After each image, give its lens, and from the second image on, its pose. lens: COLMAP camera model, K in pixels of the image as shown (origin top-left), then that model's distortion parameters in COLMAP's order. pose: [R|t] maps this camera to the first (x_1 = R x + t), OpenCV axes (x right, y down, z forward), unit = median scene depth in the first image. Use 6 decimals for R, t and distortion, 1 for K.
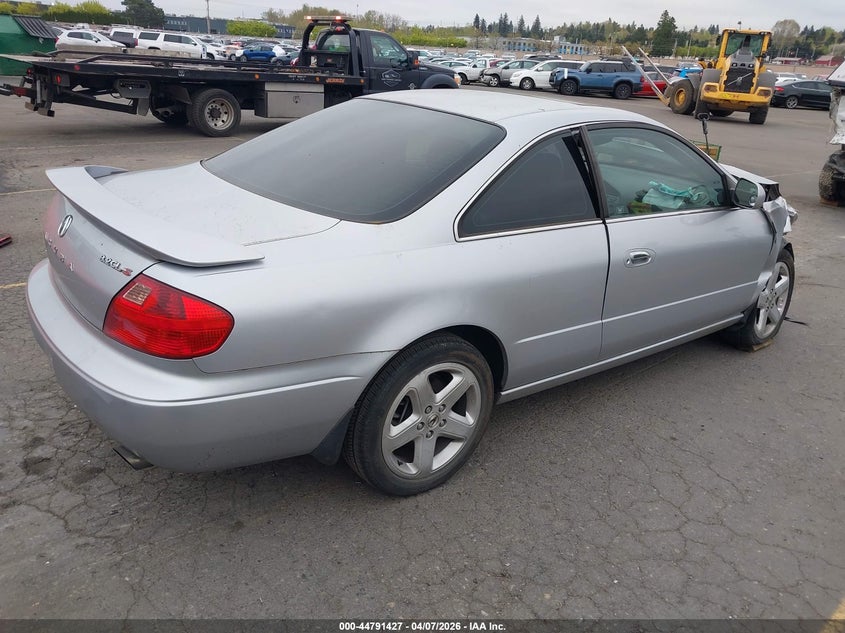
lens RADIAL K [[659.2, 0, 419.2], [0, 659.2, 315.8], [0, 0, 1]] dist [0.005231, -0.001899]
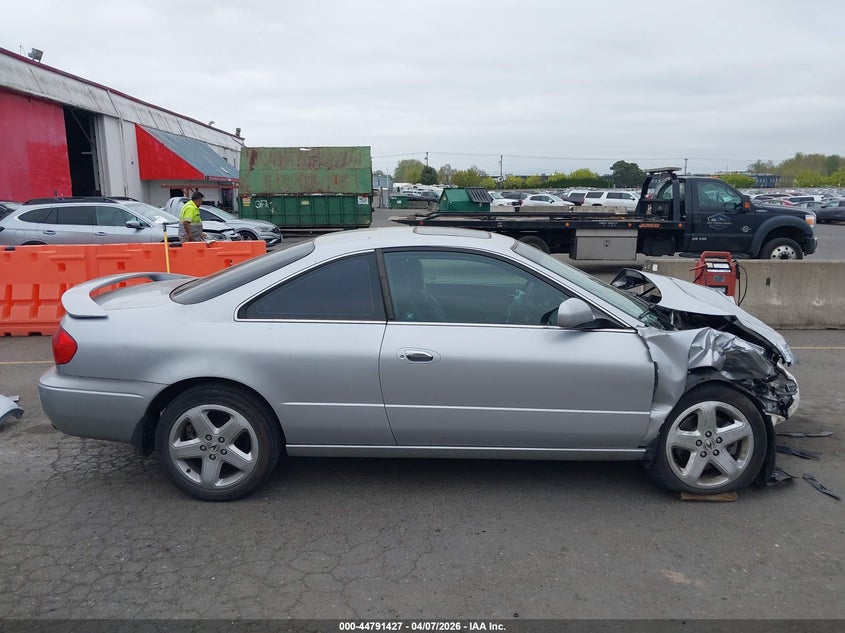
lens RADIAL K [[659.2, 0, 418.7], [0, 659.2, 312.6], [0, 0, 1]] dist [0.005231, -0.001899]
pose [[0.785625, 0.047798, -0.616854, 0.235082], [-0.182241, 0.970657, -0.156889, 0.004195], [0.591254, 0.235672, 0.771283, 0.019476]]
